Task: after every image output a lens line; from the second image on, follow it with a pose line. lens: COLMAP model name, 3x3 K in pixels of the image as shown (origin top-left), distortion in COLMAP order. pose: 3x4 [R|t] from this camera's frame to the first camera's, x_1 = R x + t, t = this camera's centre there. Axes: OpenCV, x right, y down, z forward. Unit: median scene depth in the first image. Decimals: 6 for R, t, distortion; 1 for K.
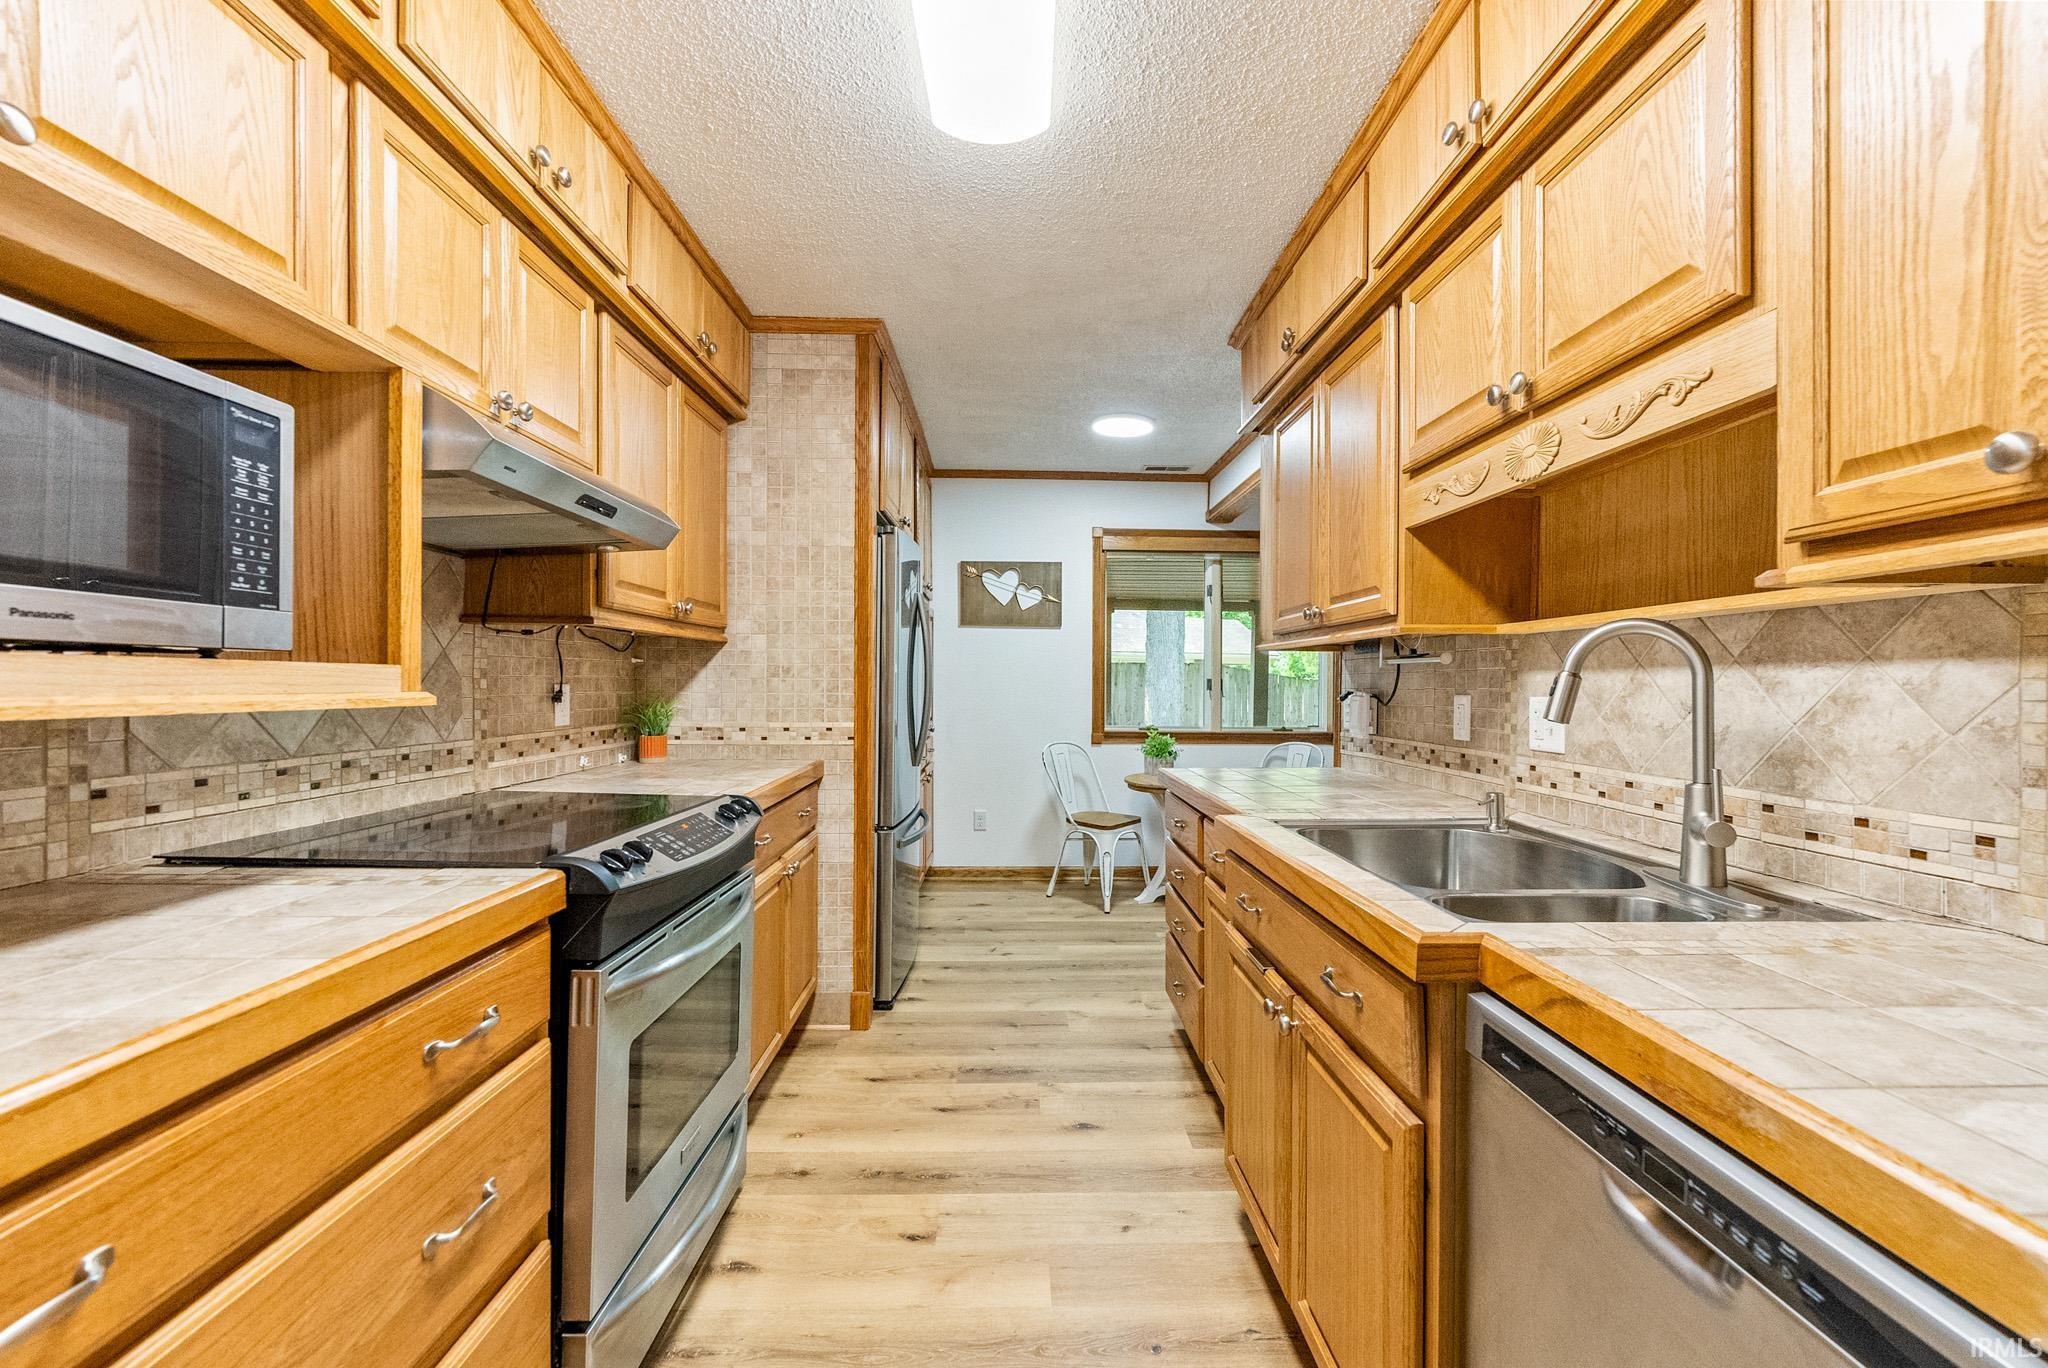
lens RADIAL K [[845.1, 0, 1027.7], [0, 845.1, 683.5], [0, 0, 1]] dist [-0.000115, 0.000304]
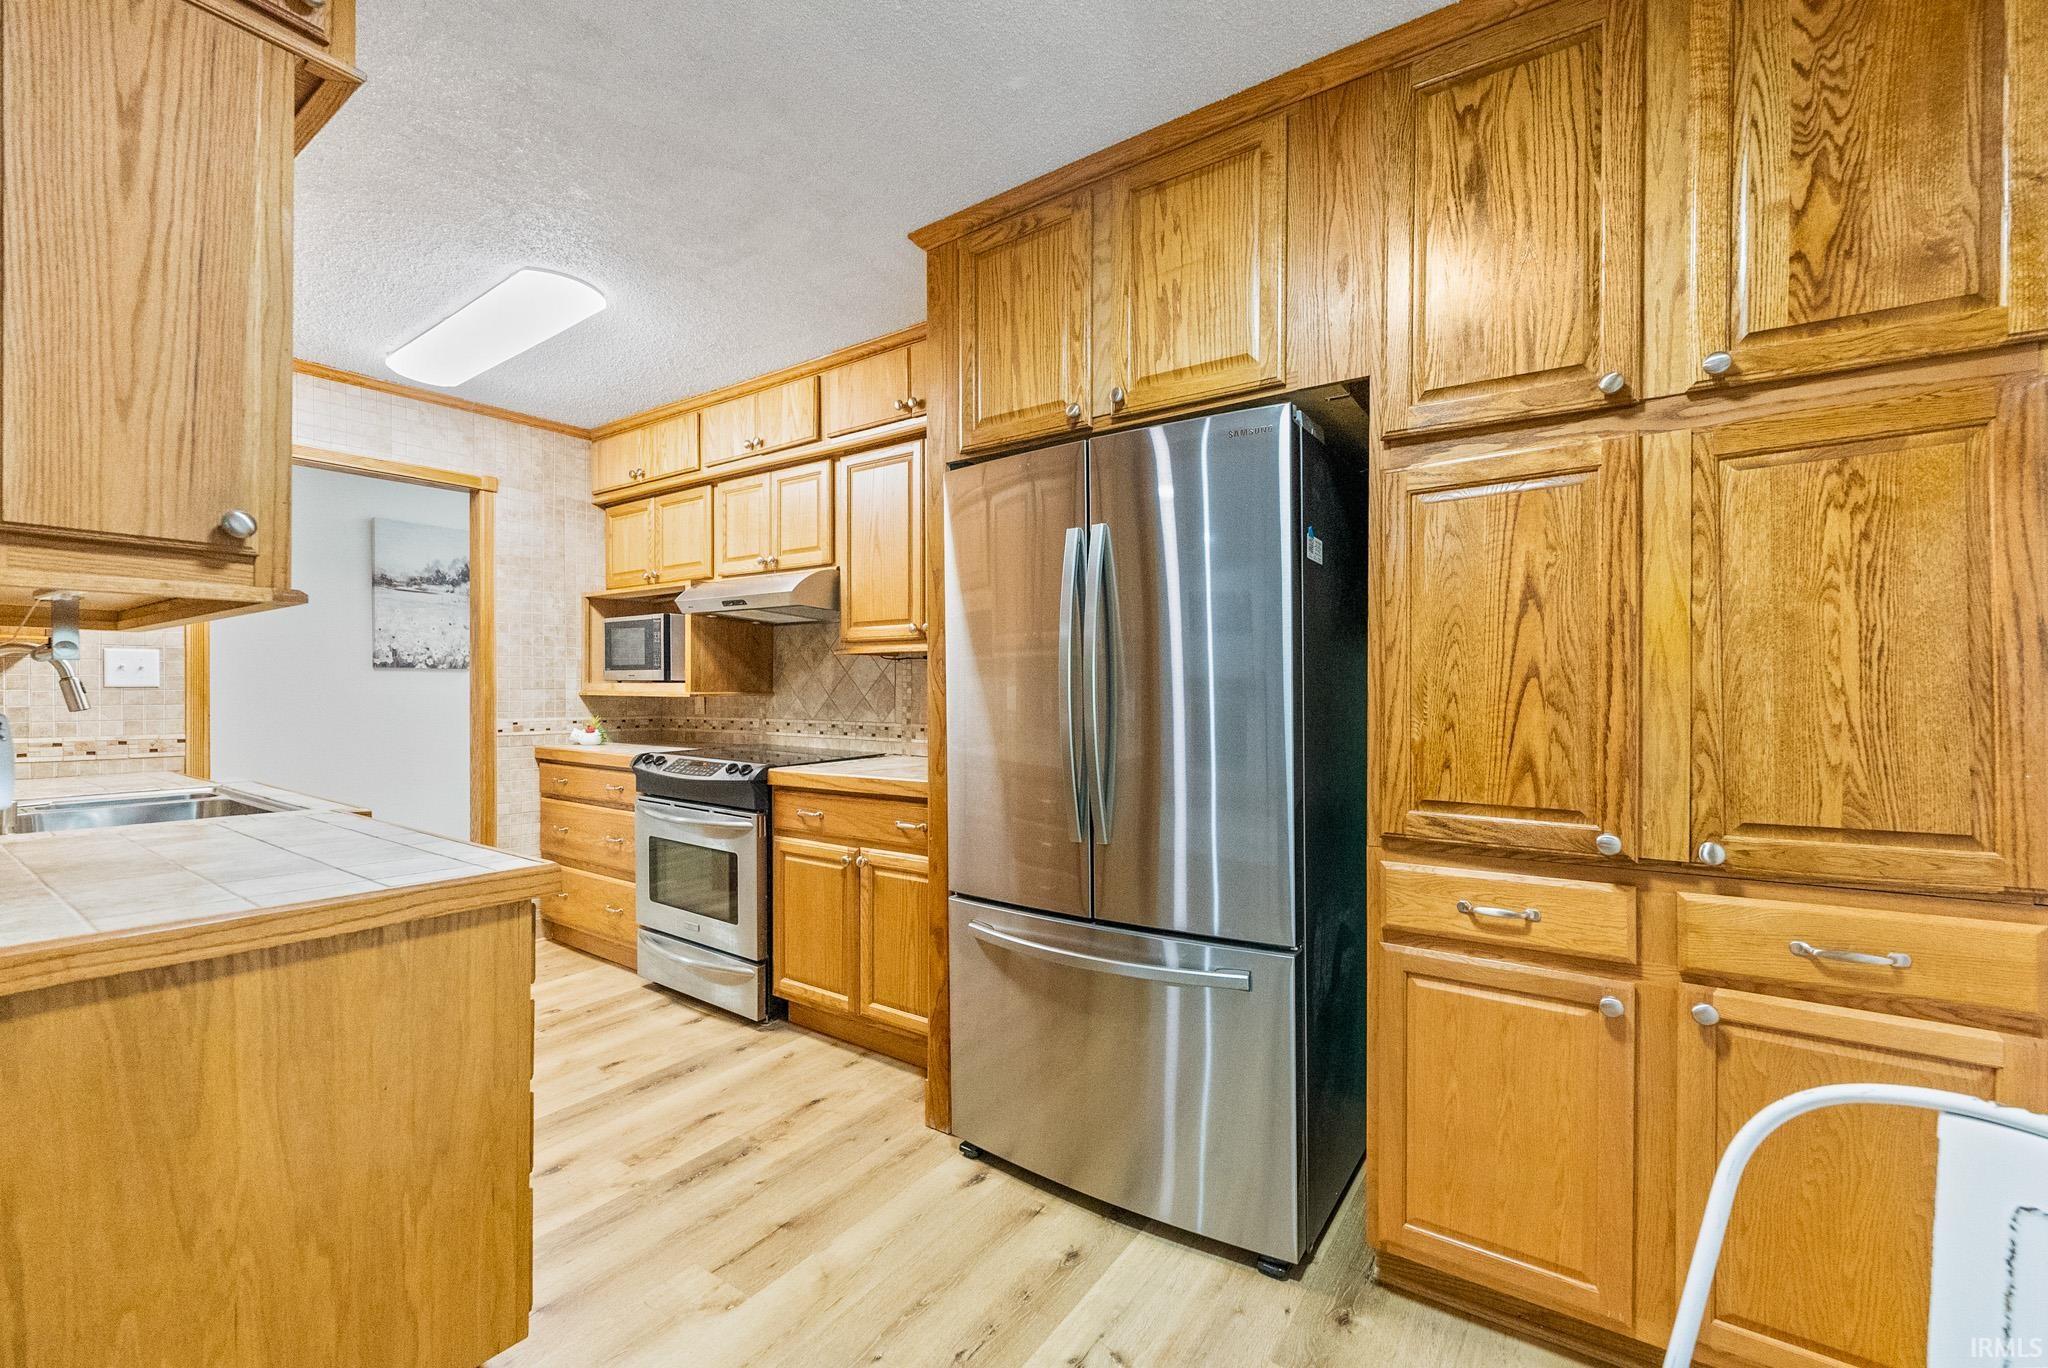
lens RADIAL K [[845.1, 0, 1028.2], [0, 845.1, 692.4], [0, 0, 1]] dist [-0.000115, 0.000304]
pose [[-0.595041, -0.002632, -0.803691, 0.504237], [-0.003426, 0.999994, -0.000738, 0.003147], [0.803688, 0.002314, -0.595047, 1.983764]]
